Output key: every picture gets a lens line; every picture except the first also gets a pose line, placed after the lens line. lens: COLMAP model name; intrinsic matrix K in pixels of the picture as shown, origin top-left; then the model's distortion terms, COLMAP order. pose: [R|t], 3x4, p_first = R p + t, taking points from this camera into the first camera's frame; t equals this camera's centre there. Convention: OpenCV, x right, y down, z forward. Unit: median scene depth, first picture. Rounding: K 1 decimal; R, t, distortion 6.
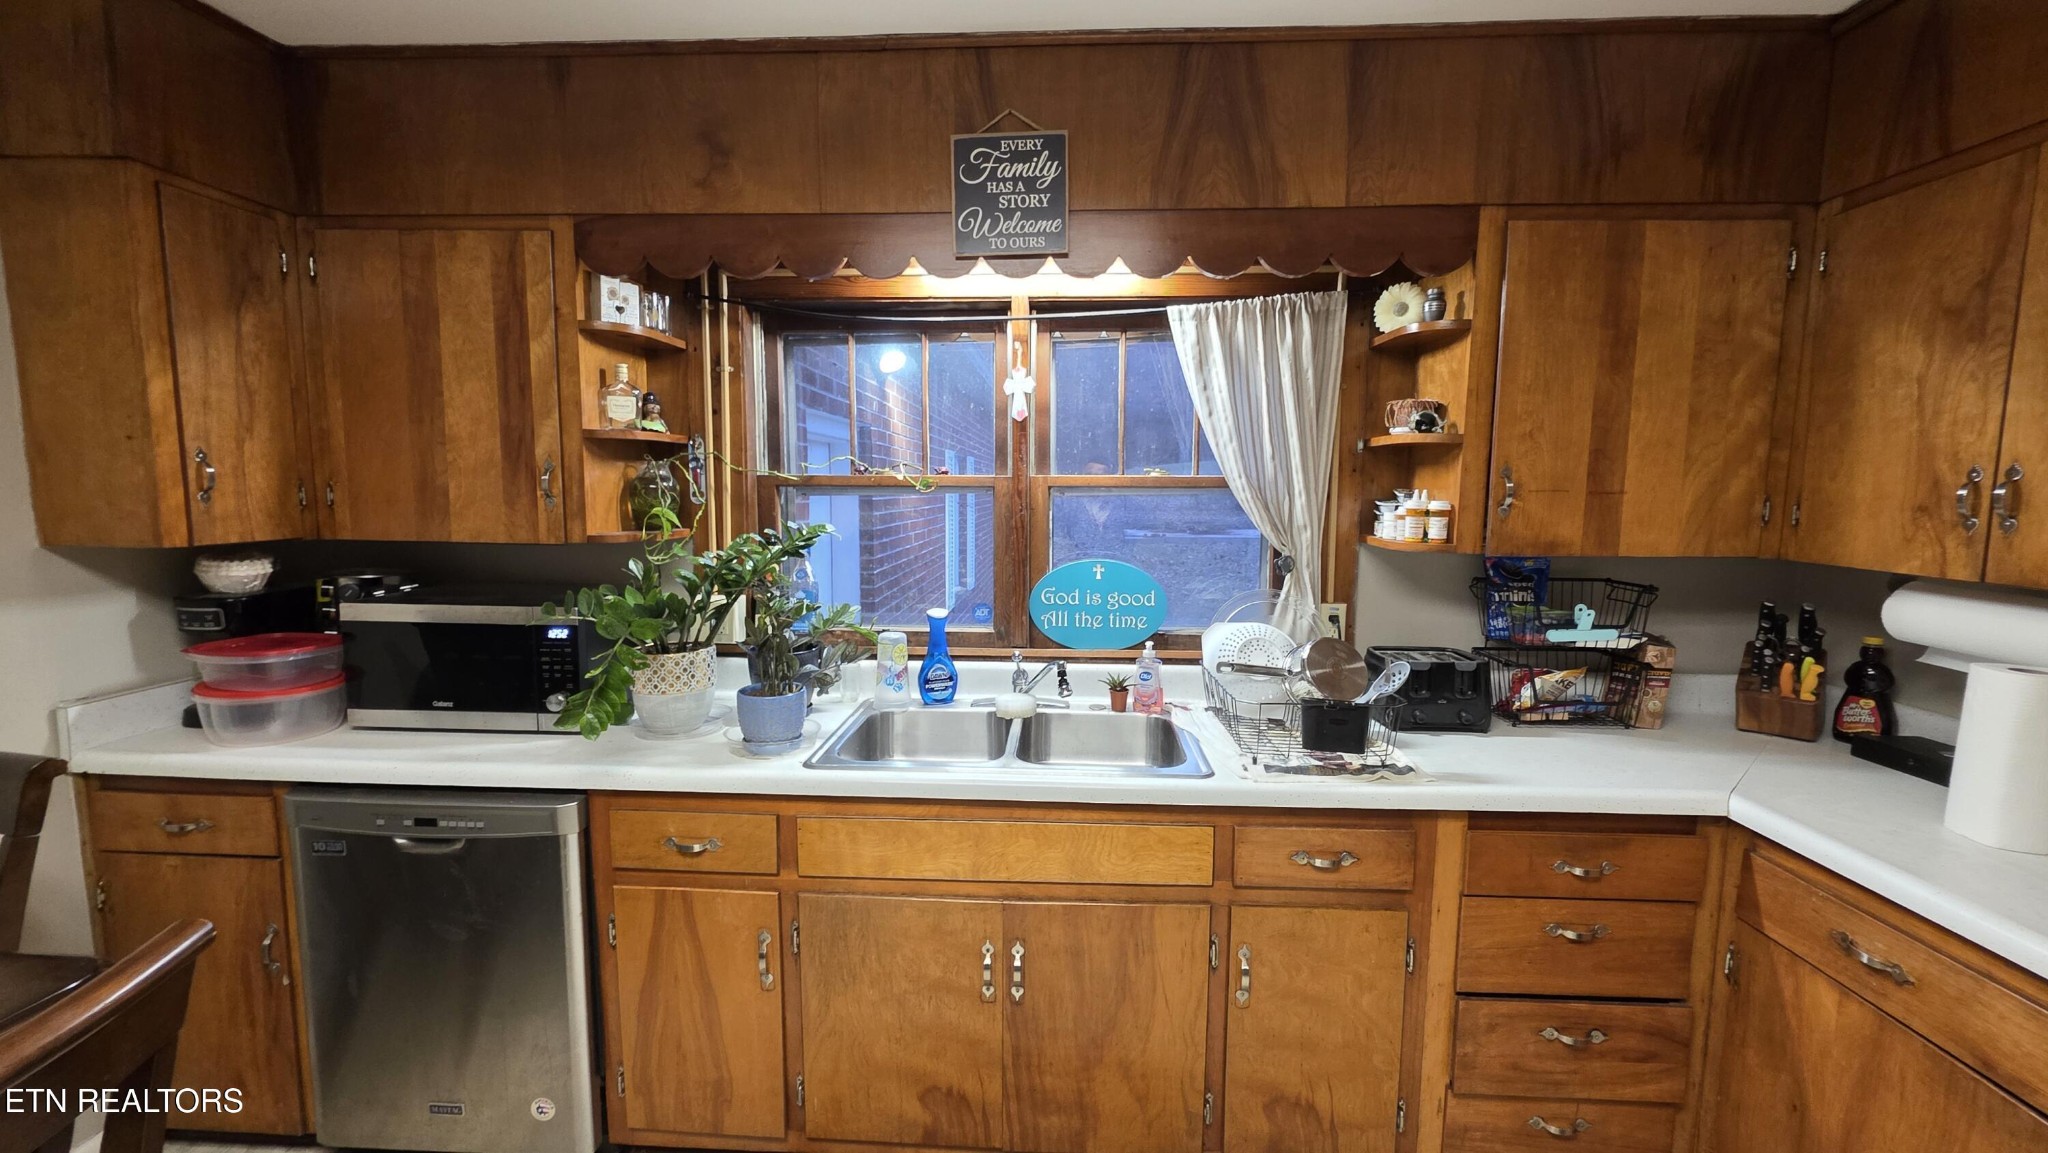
lens RADIAL K [[819.9, 0, 1021.6], [0, 819.9, 566.9], [0, 0, 1]] dist [0.003978, -0.001443]
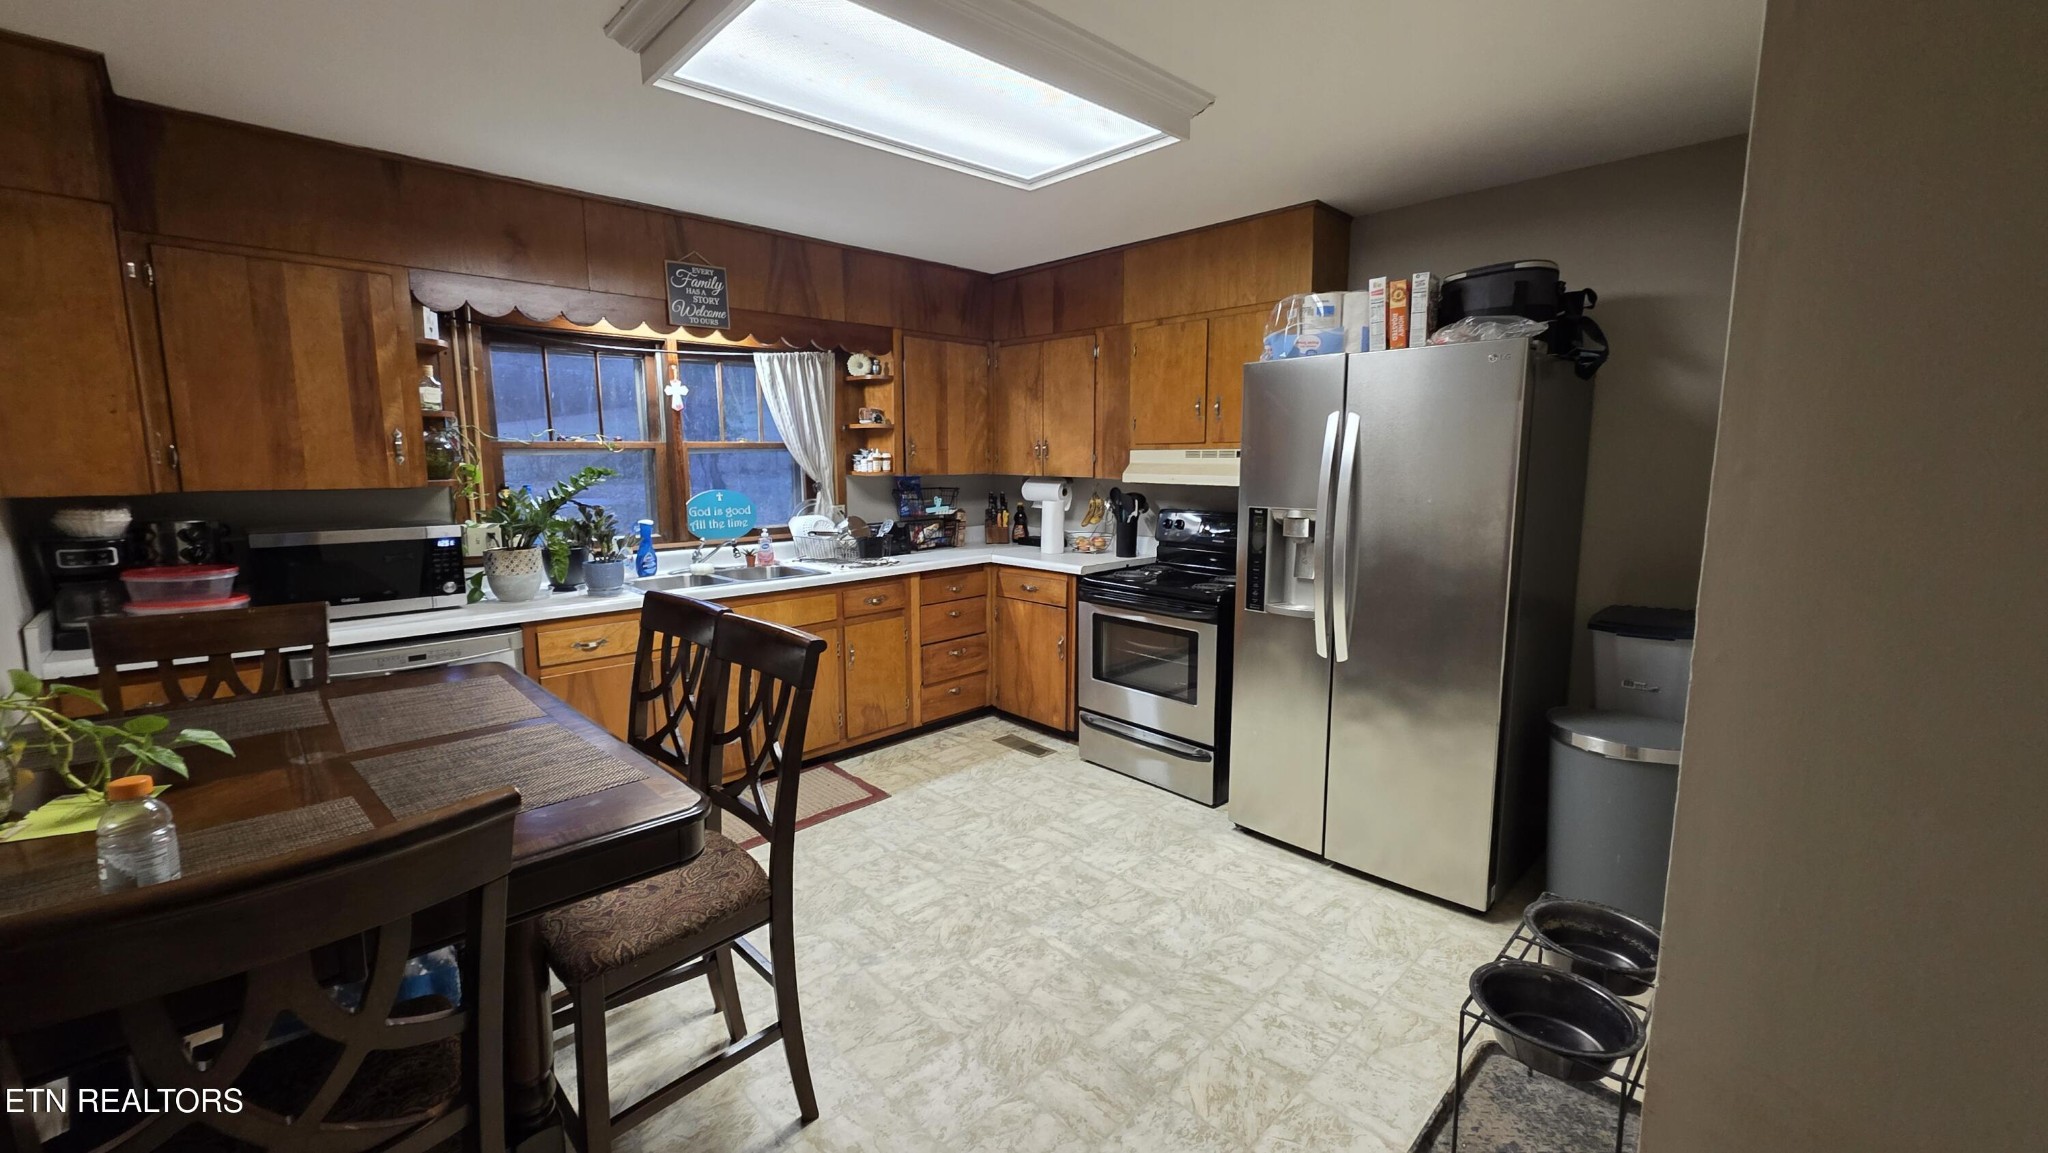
lens RADIAL K [[819.9, 0, 1023.1], [0, 819.9, 563.5], [0, 0, 1]] dist [0.003978, -0.001443]
pose [[0.677772, -0.105844, 0.727615, -0.923743], [0.080660, 0.994315, 0.069505, 0.095750], [-0.730835, 0.011581, 0.682456, -0.830231]]
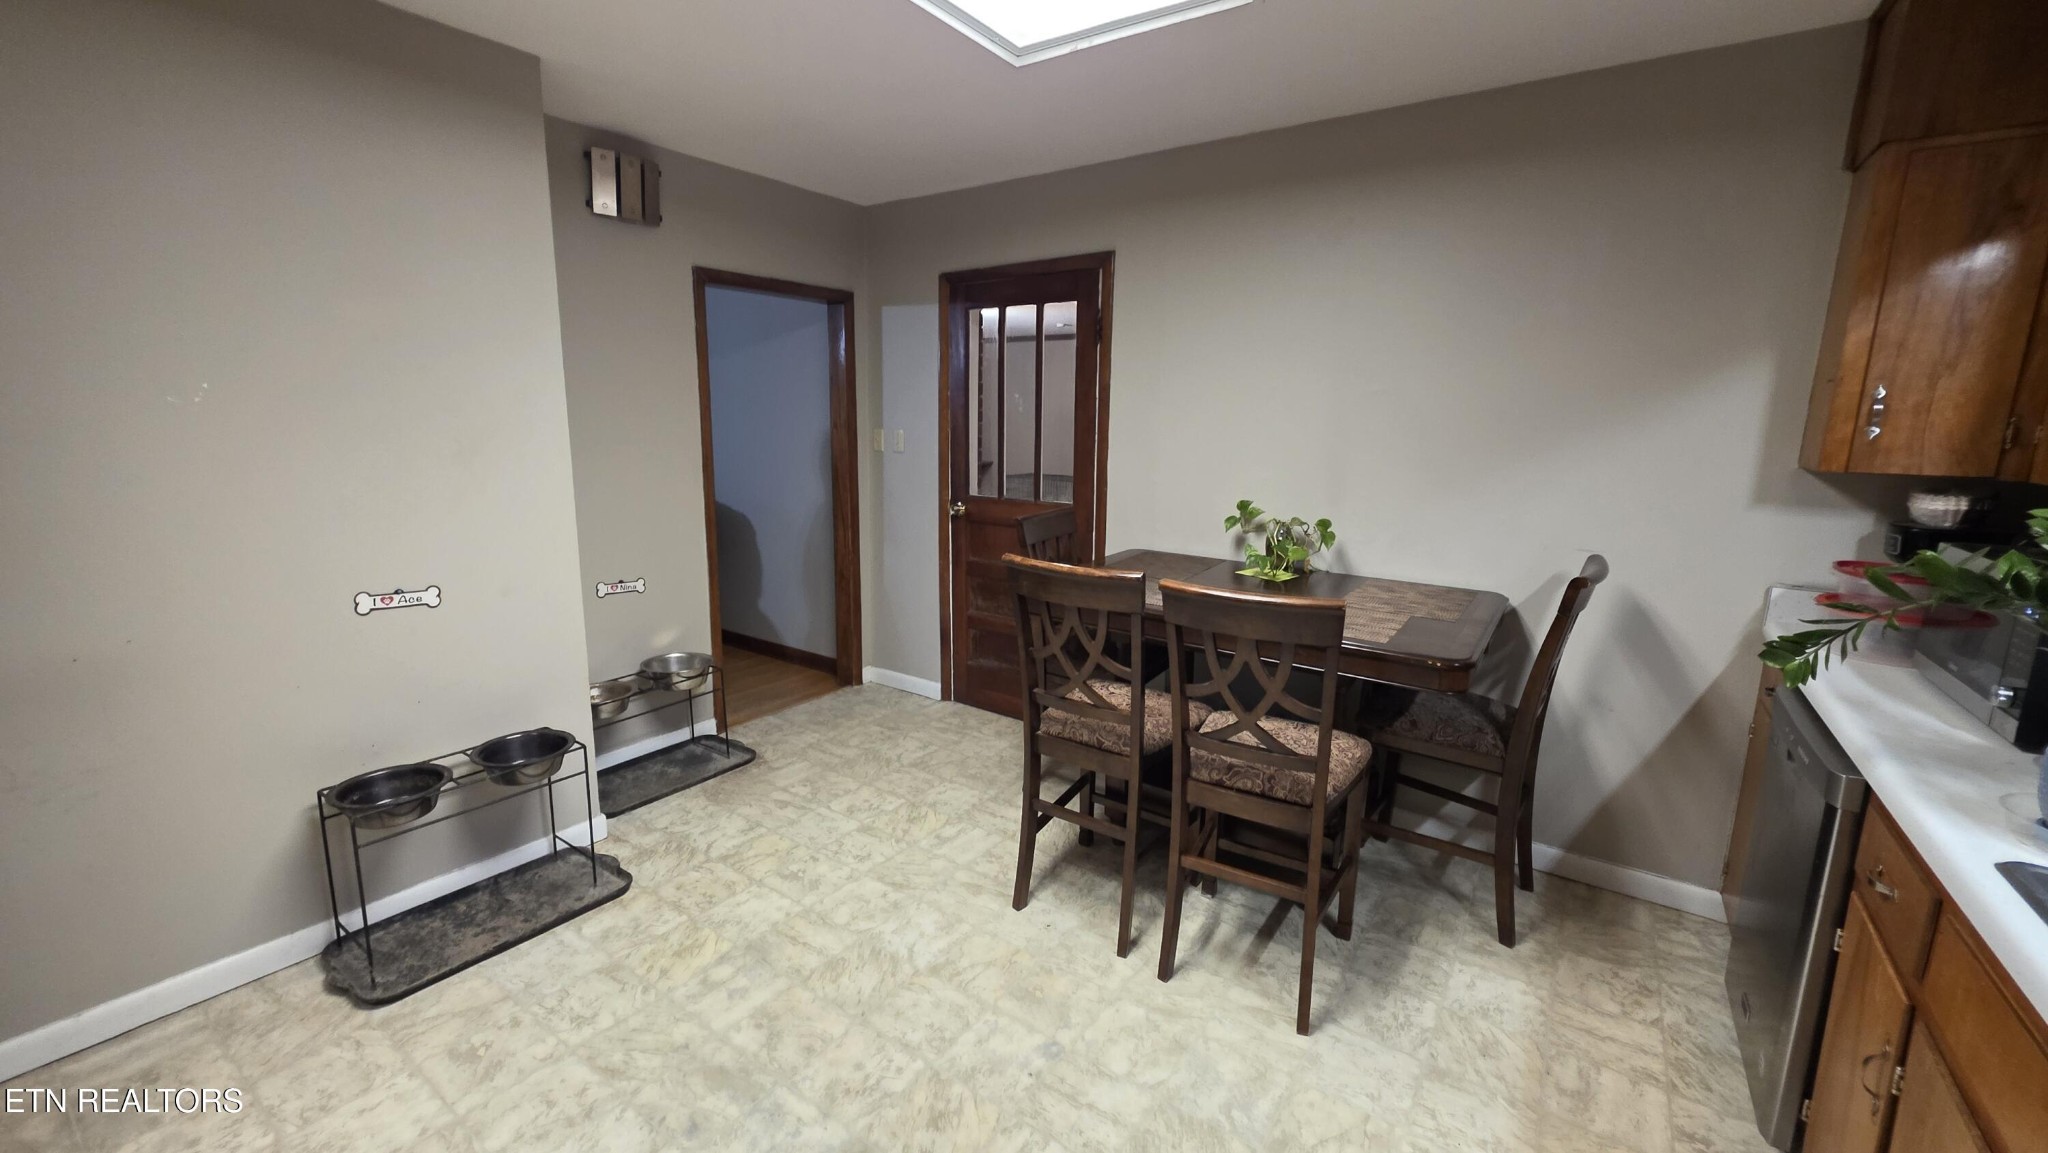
lens RADIAL K [[819.9, 0, 1031.6], [0, 819.9, 580.1], [0, 0, 1]] dist [0.003978, -0.001443]
pose [[-0.526859, 0.150789, -0.836470, 0.598904], [-0.106117, 0.964767, 0.240756, -0.035768], [0.843302, 0.215608, -0.492295, 0.618584]]
